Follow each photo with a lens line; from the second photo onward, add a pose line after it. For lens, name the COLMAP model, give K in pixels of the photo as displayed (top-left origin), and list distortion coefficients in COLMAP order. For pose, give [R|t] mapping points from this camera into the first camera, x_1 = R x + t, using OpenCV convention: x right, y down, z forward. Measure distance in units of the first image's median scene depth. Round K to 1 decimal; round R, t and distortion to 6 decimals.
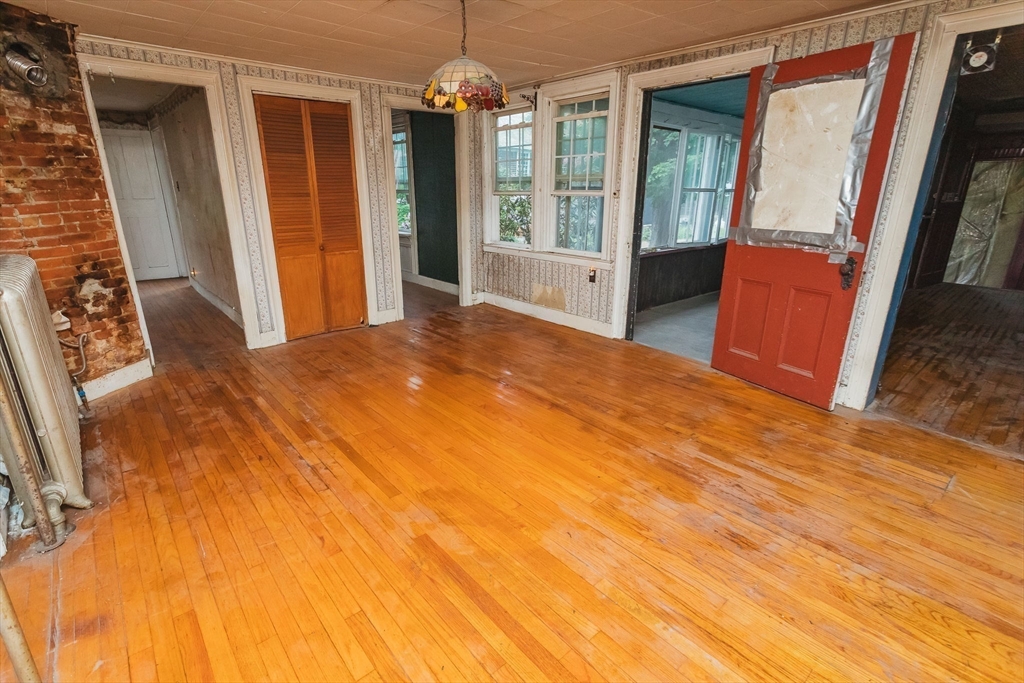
lens RADIAL K [[486.6, 0, 512.0], [0, 486.6, 341.5], [0, 0, 1]] dist [0.002707, 0.000565]
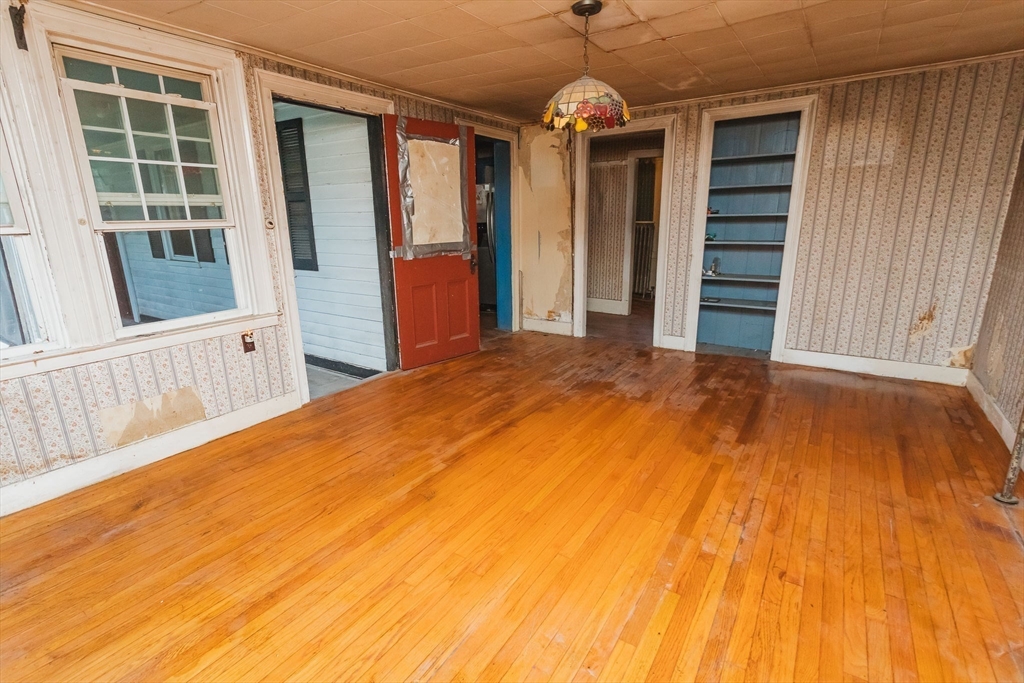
lens RADIAL K [[486.6, 0, 512.0], [0, 486.6, 341.5], [0, 0, 1]] dist [0.002707, 0.000565]
pose [[-0.266998, -0.240533, 0.933197, -0.869762], [0.306819, 0.896745, 0.318922, -0.366049], [-0.913550, 0.371474, -0.165629, 1.180622]]
